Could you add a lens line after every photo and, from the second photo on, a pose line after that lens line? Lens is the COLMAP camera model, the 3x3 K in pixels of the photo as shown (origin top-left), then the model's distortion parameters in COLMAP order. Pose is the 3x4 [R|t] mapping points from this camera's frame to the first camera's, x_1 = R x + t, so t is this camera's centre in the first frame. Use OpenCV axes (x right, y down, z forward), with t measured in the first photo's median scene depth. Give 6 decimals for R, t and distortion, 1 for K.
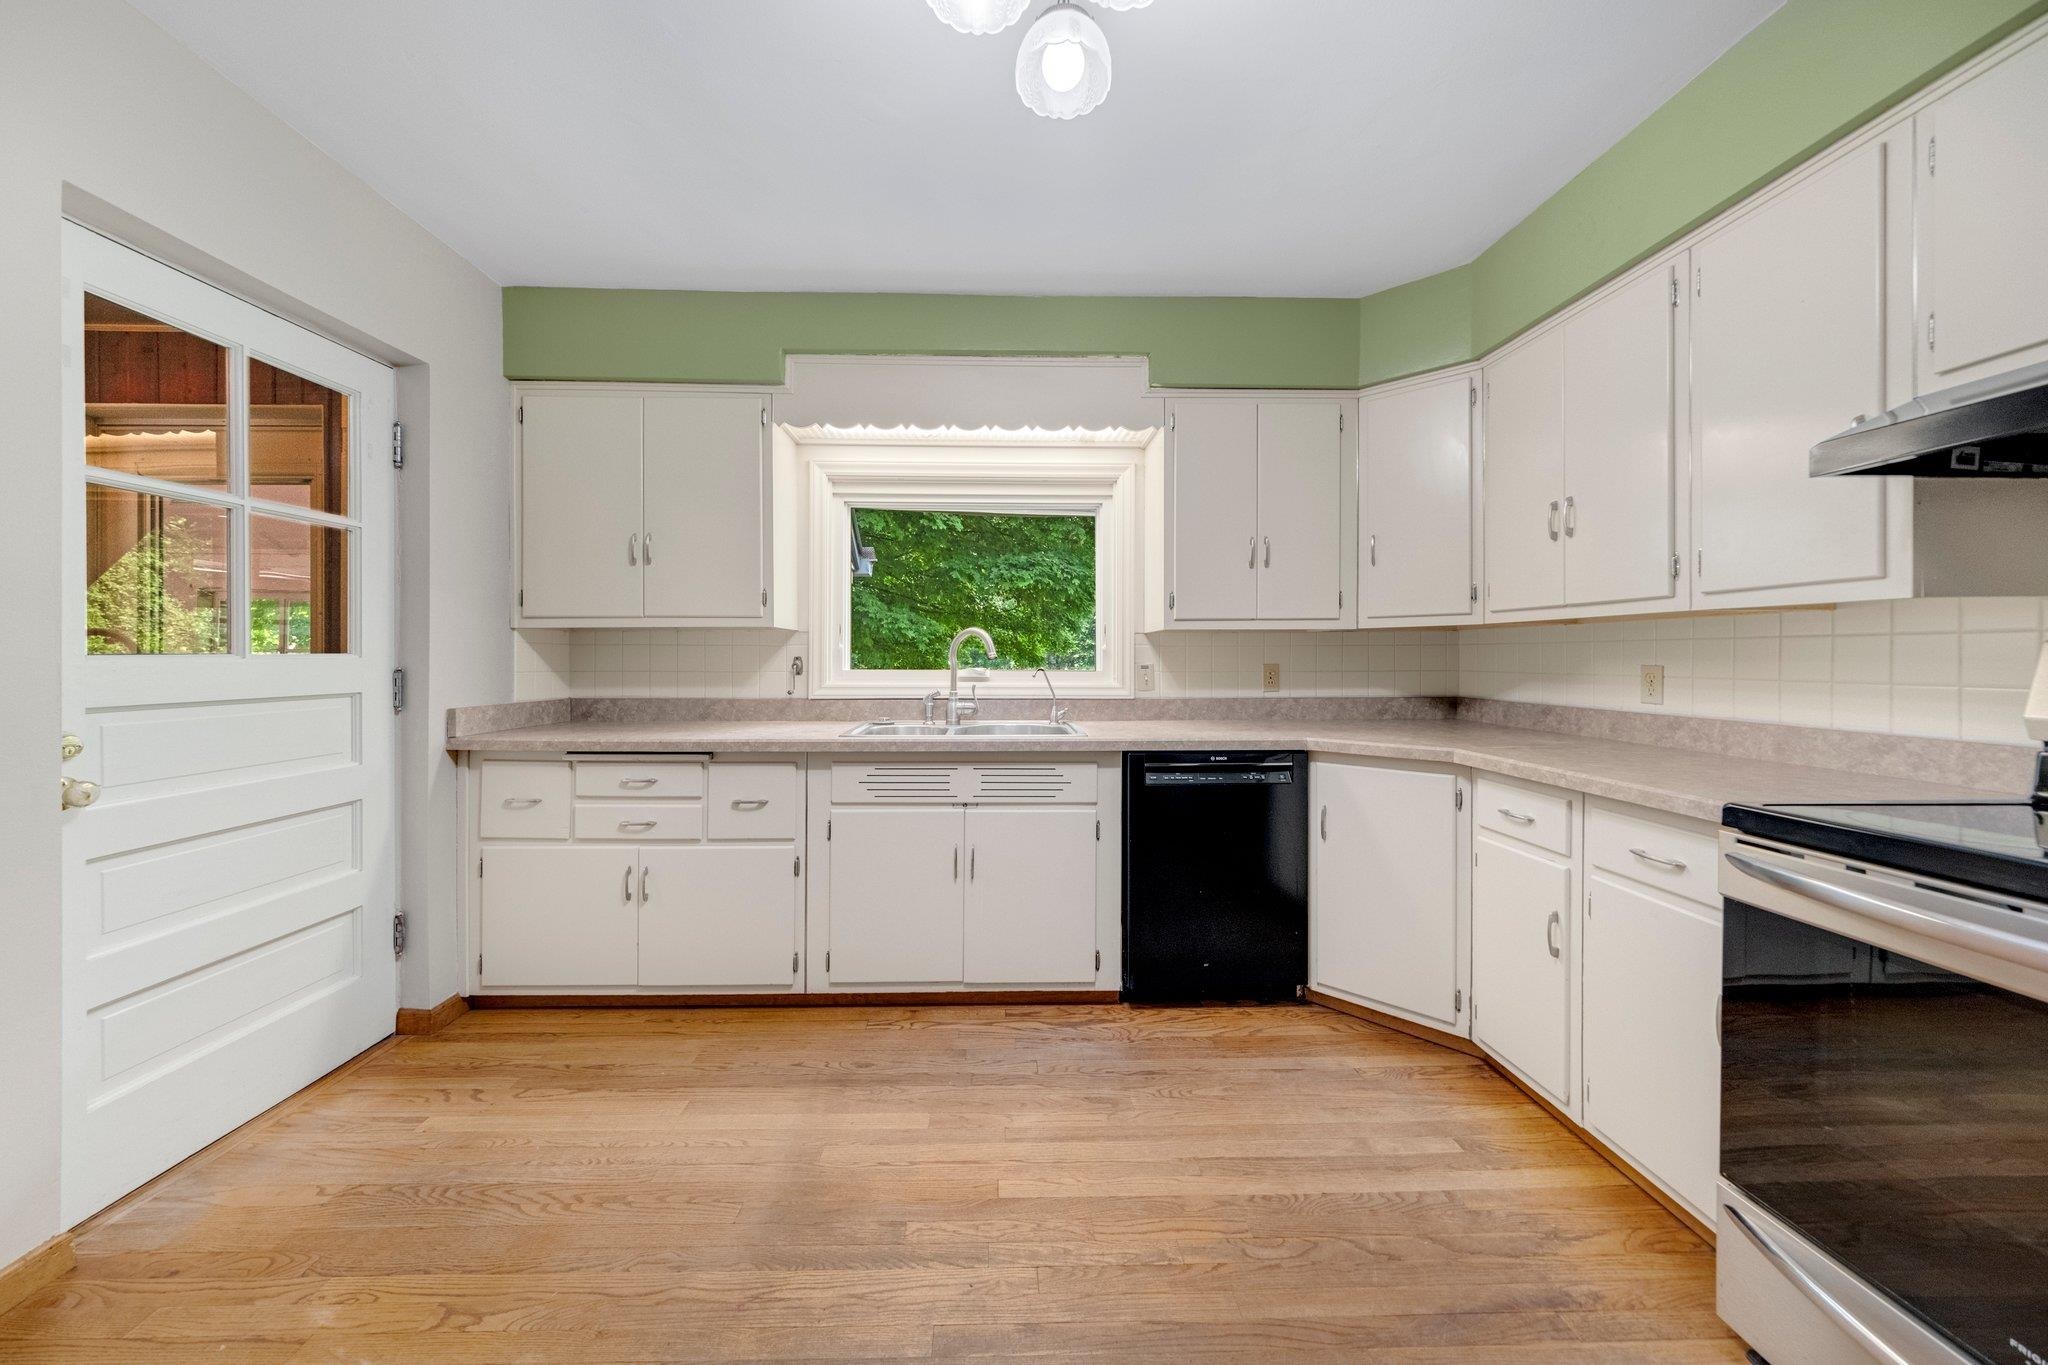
lens RADIAL K [[700.1, 0, 1004.3], [0, 700.1, 660.9], [0, 0, 1]] dist [0.001994, -0.000740]
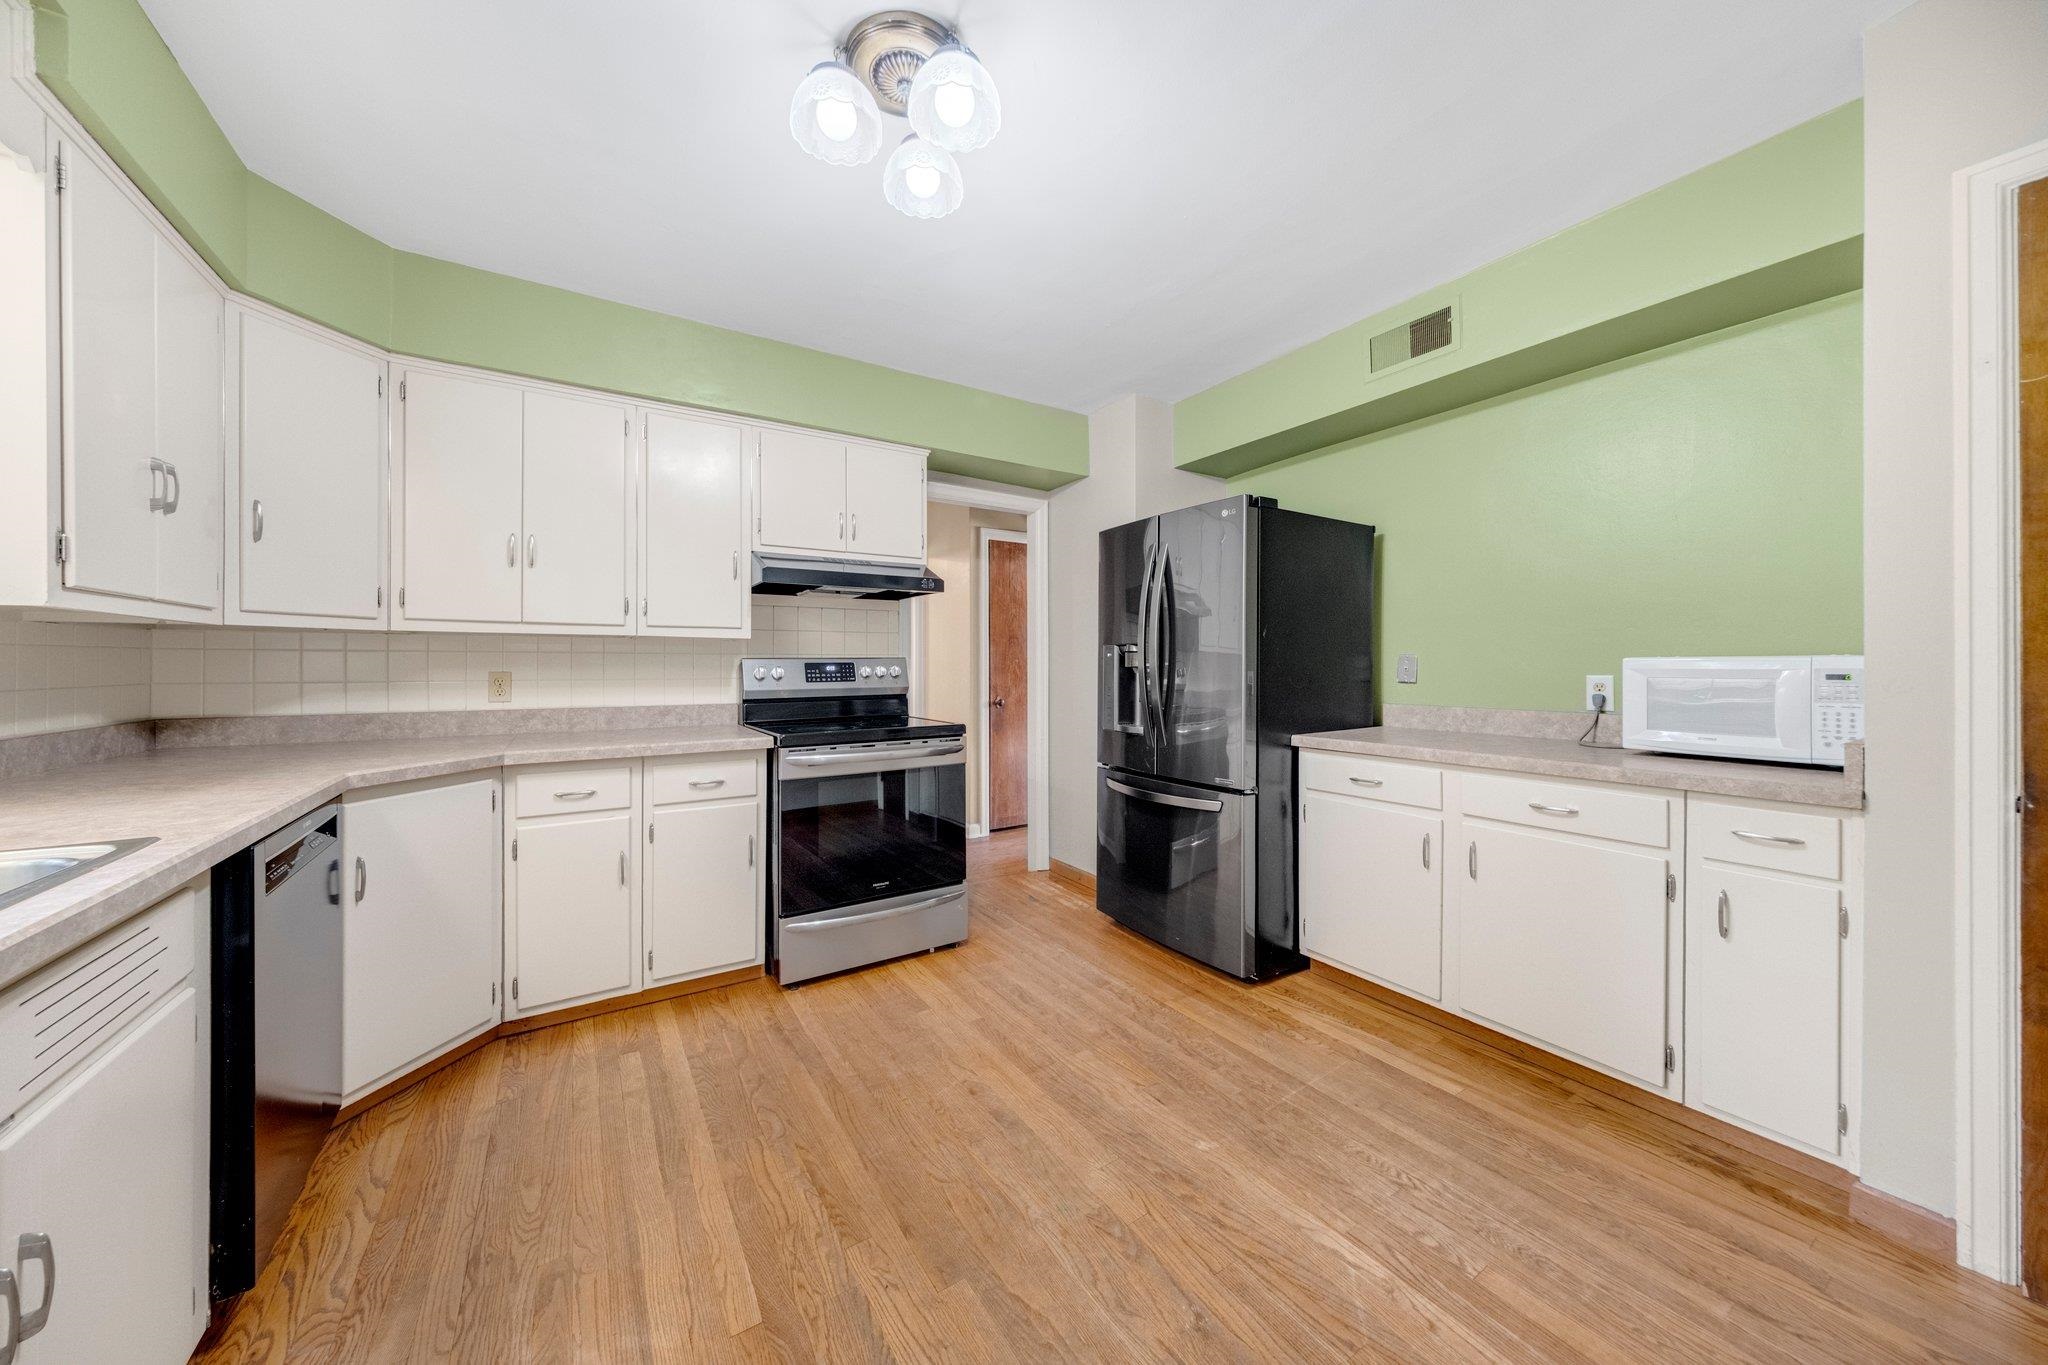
lens RADIAL K [[700.1, 0, 1009.2], [0, 700.1, 667.7], [0, 0, 1]] dist [0.001994, -0.000740]
pose [[-0.512878, -0.001663, 0.858460, -0.582129], [0.005598, 0.999970, 0.005282, -0.002710], [-0.858443, 0.007515, -0.512854, 0.789129]]
